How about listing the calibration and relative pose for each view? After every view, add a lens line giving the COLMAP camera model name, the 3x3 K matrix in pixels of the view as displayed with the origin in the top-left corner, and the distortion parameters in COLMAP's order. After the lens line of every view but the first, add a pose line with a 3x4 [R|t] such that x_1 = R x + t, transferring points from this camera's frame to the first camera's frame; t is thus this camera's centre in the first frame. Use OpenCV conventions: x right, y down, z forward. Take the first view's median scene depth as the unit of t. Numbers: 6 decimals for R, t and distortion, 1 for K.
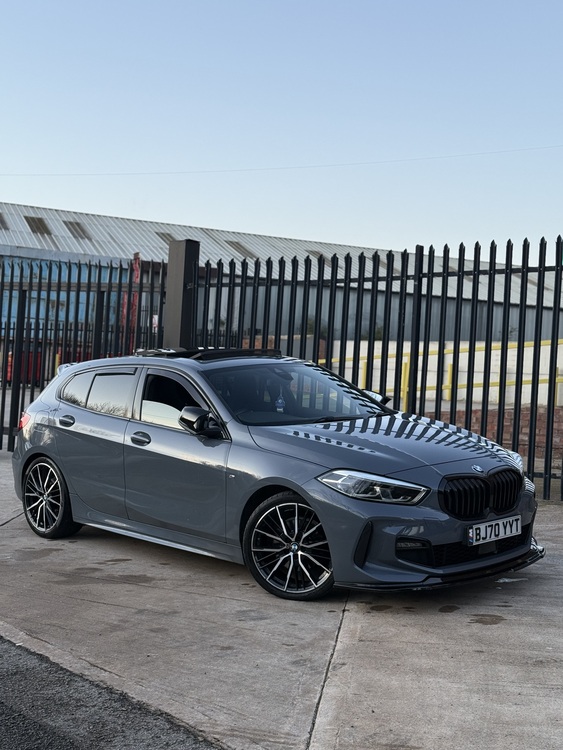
lens RADIAL K [[1055.2, 0, 278.6], [0, 1055.2, 370.5], [0, 0, 1]] dist [0.126092, 0.000000]
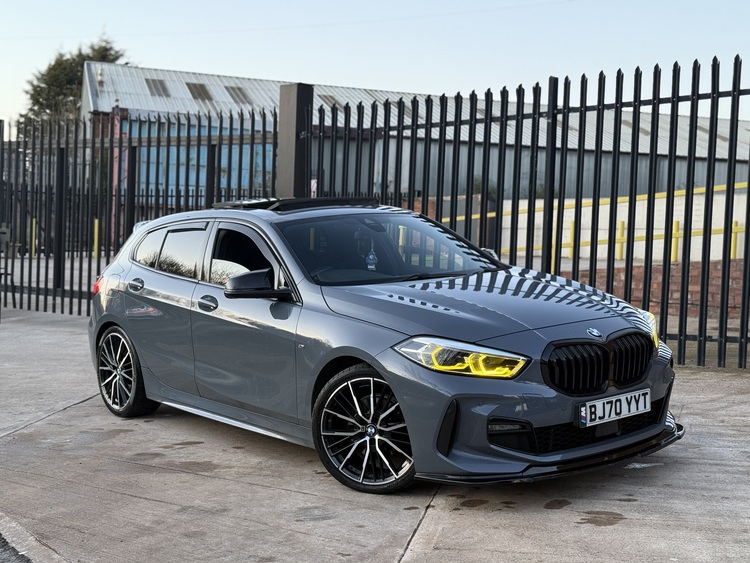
lens RADIAL K [[1055.2, 0, 377.6], [0, 1055.2, 286.2], [0, 0, 1]] dist [0.126092, 0.000000]
pose [[0.996995, -0.018412, -0.075250, 0.074113], [0.021952, 0.998677, 0.046495, 0.013860], [0.074294, -0.048007, 0.996080, 0.158712]]
